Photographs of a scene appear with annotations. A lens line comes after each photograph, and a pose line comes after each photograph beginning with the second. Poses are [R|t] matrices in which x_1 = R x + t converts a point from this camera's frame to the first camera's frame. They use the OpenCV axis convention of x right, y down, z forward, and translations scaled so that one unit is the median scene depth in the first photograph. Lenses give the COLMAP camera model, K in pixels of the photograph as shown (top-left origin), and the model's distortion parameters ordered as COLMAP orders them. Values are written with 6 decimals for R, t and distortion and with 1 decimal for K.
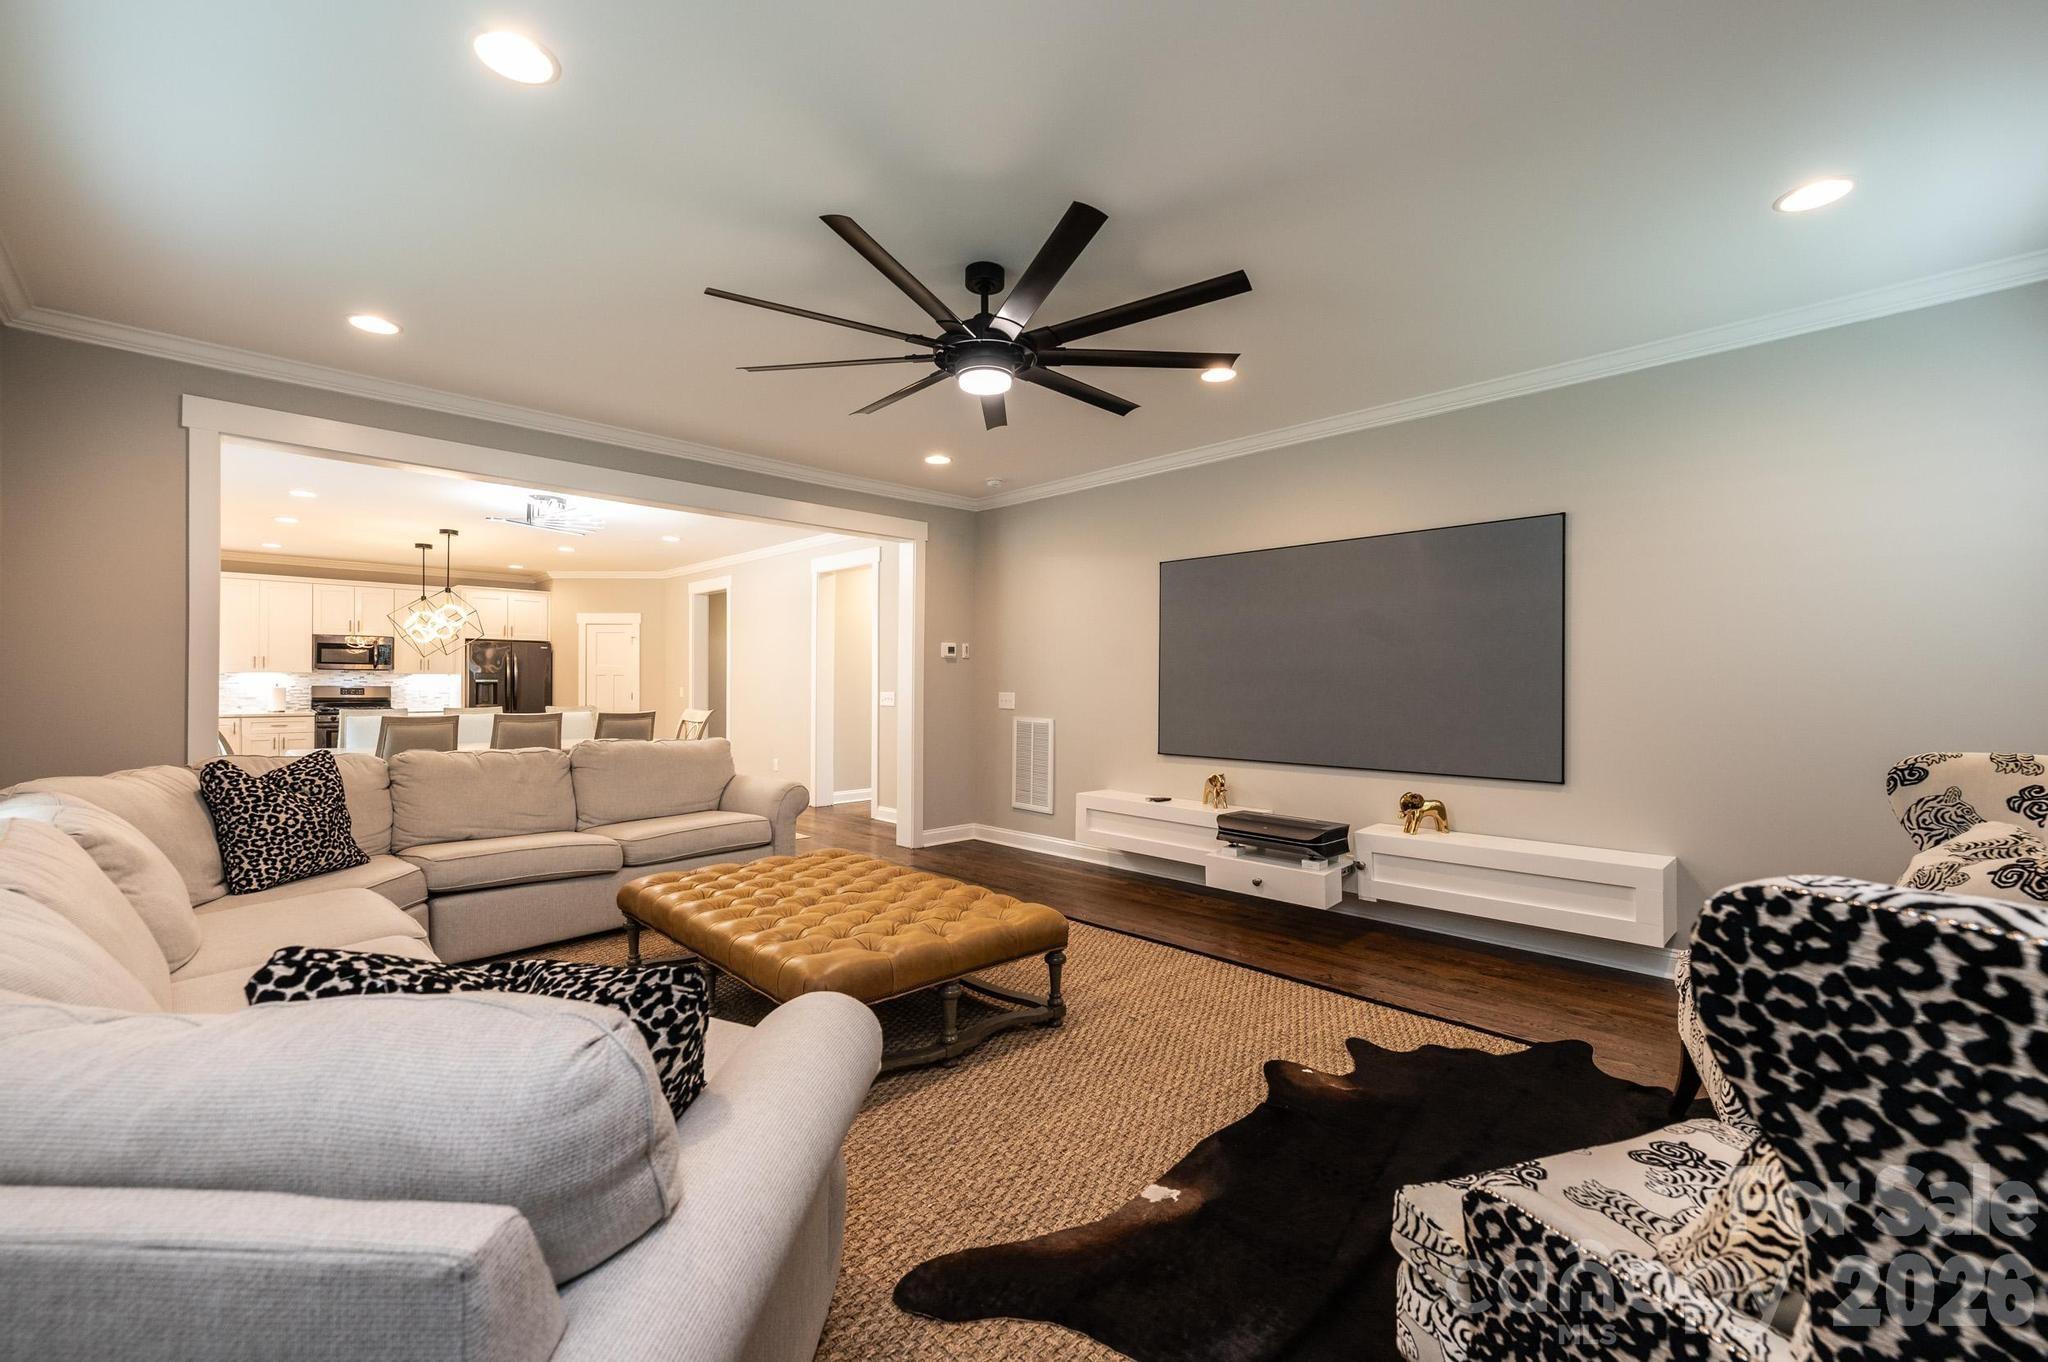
lens RADIAL K [[844.8, 0, 1031.7], [0, 844.8, 678.5], [0, 0, 1]] dist [-0.001721, -0.000151]
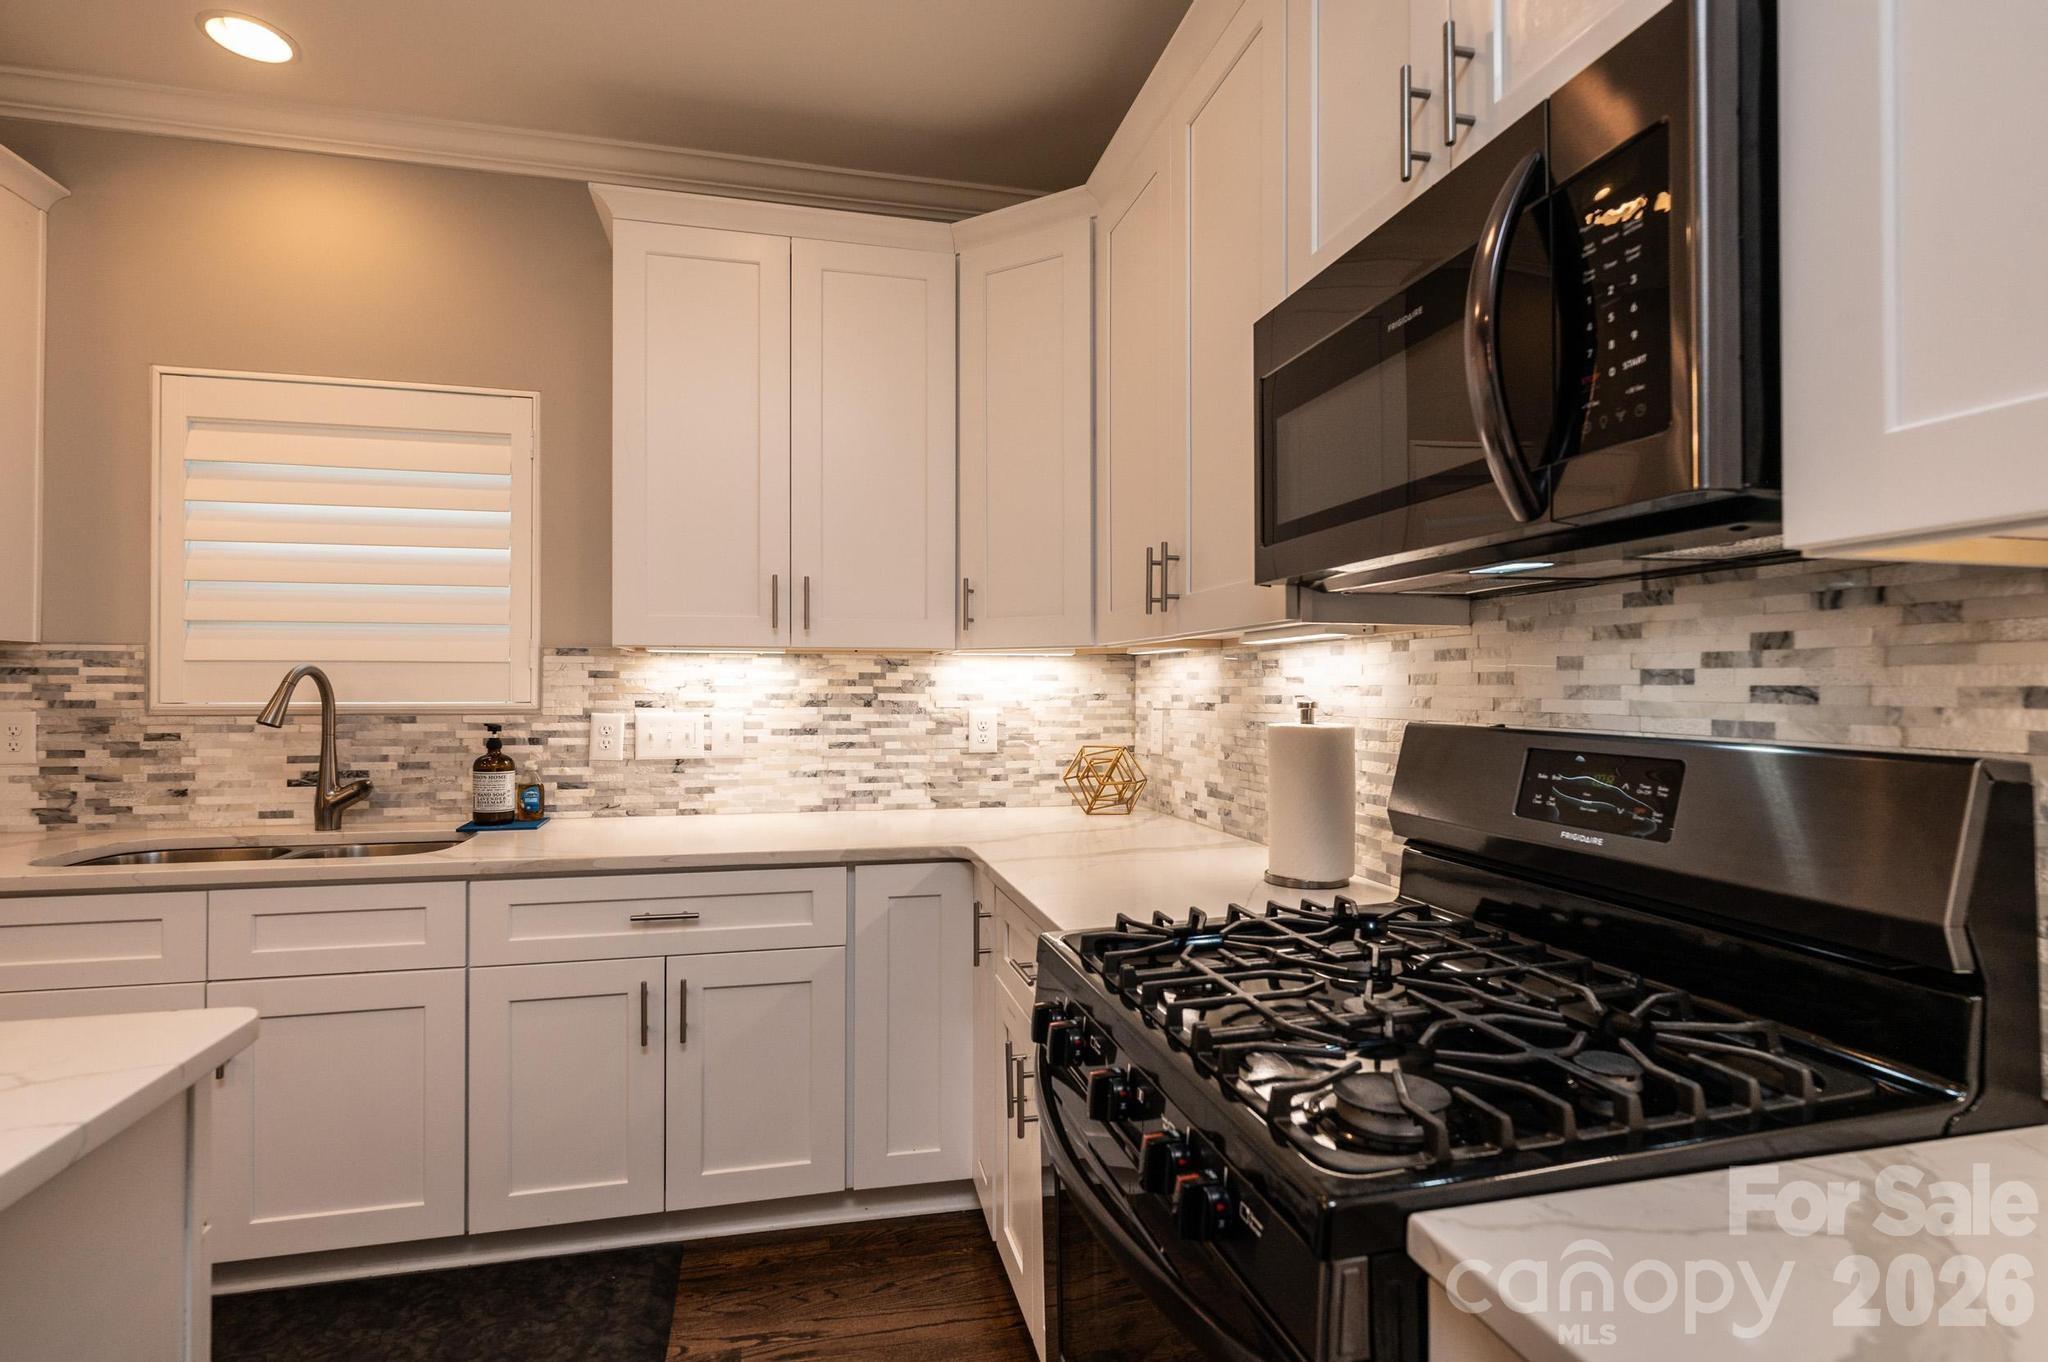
lens RADIAL K [[1006.2, 0, 1022.6], [0, 1006.2, 682.5], [0, 0, 1]] dist [-0.002919, -0.000125]
pose [[-0.514583, -0.008570, -0.857398, -0.700871], [0.002133, 0.999934, -0.011275, 0.004342], [0.857438, -0.007631, -0.514531, 1.044027]]
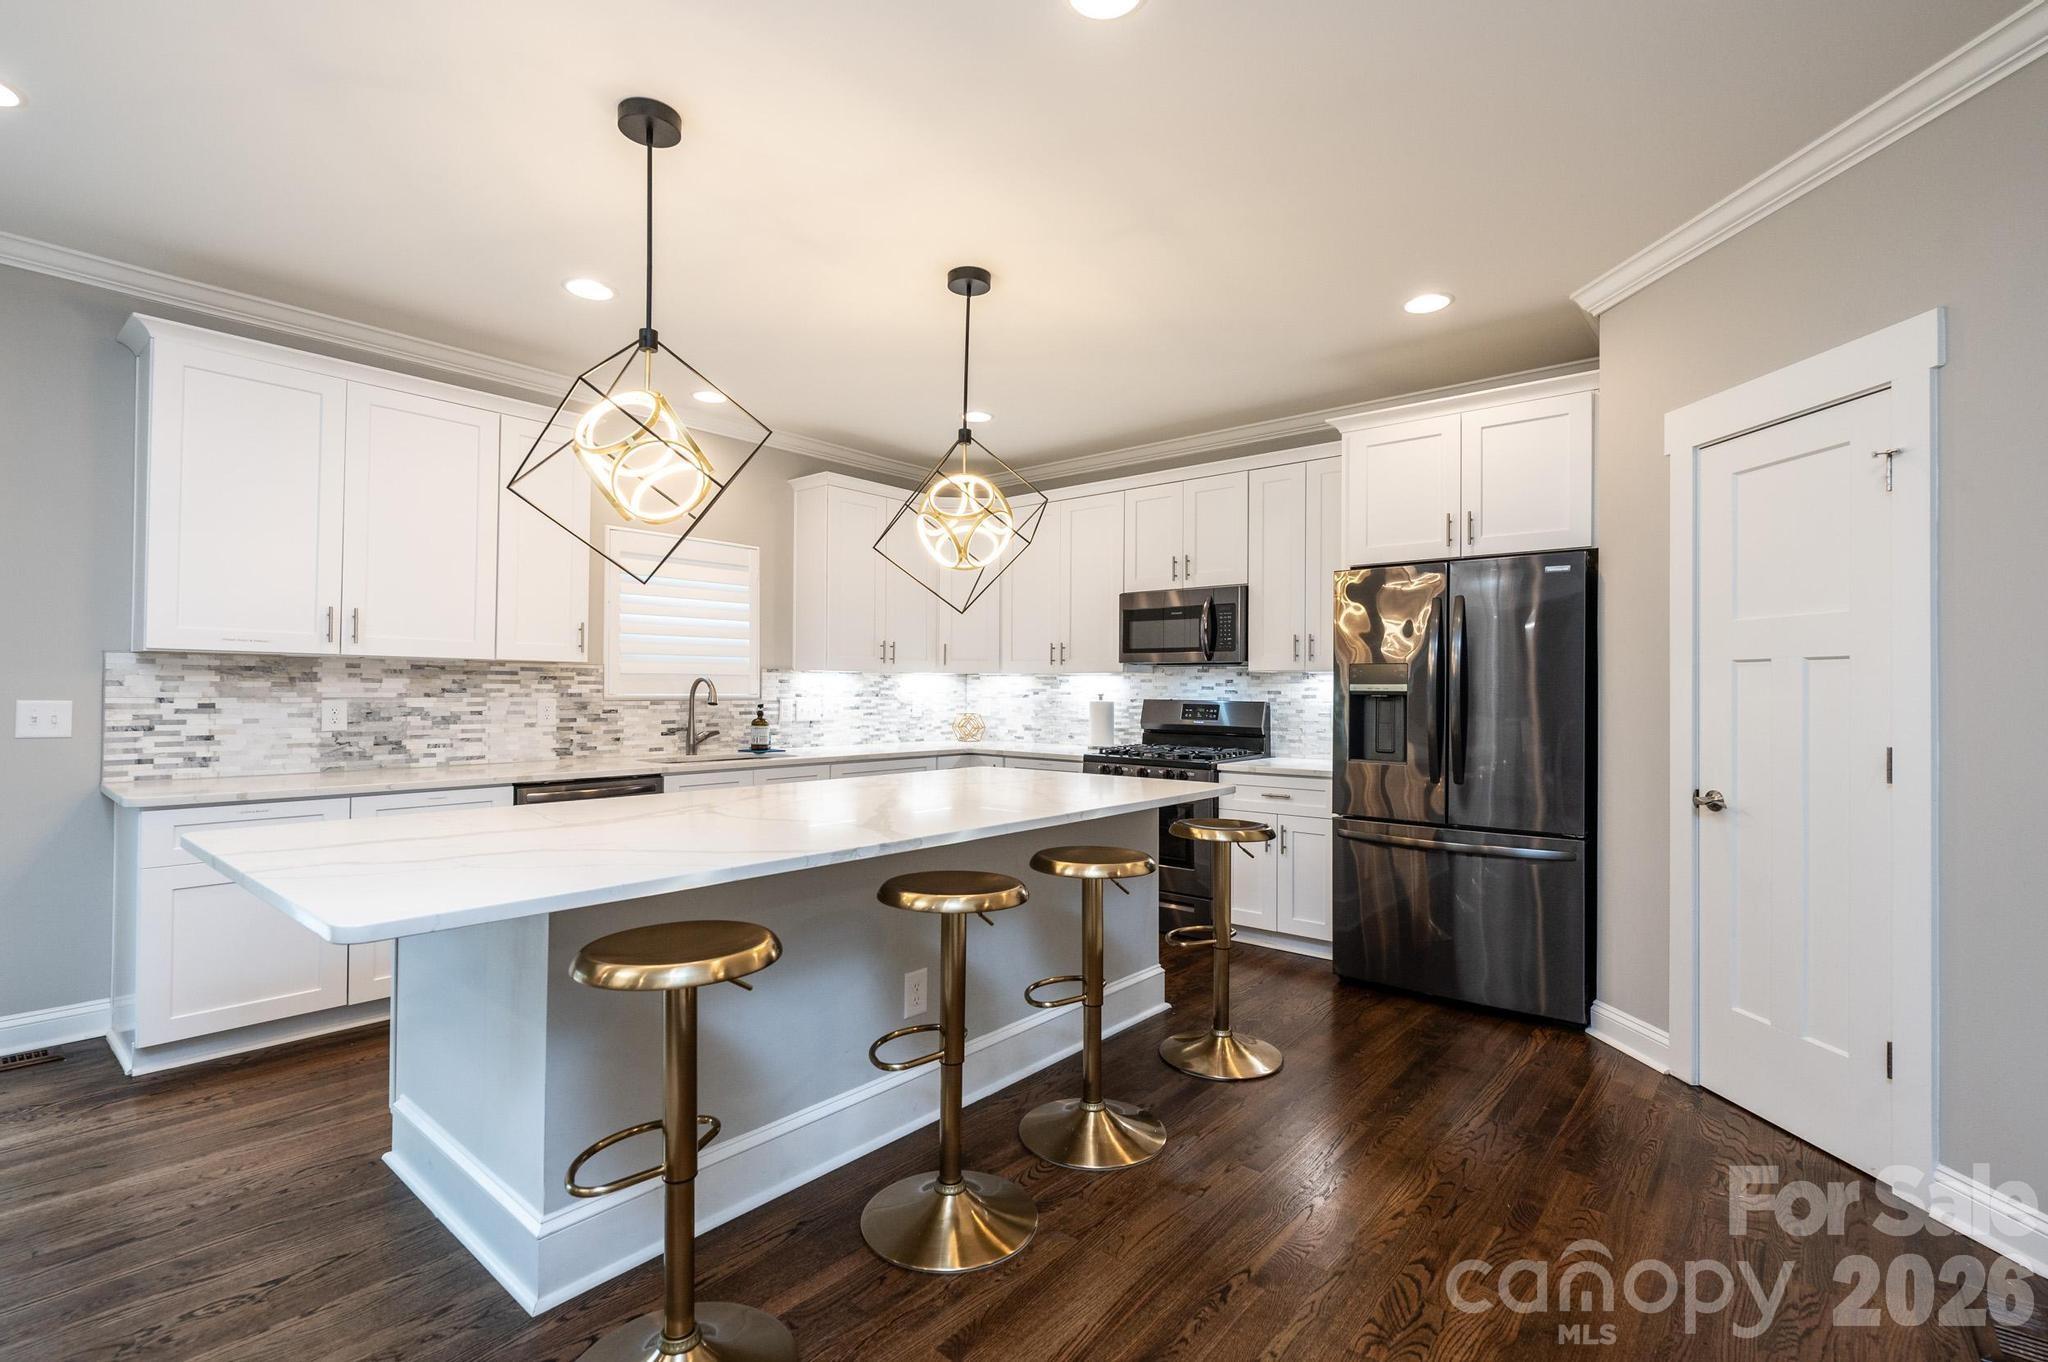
lens RADIAL K [[934.8, 0, 1030.5], [0, 934.8, 682.3], [0, 0, 1]] dist [-0.000298, 0.000037]
pose [[0.094582, -0.008005, -0.995485, -0.322900], [-0.001410, 0.999966, -0.008175, 0.003669], [0.995516, 0.002177, 0.094567, 0.896108]]
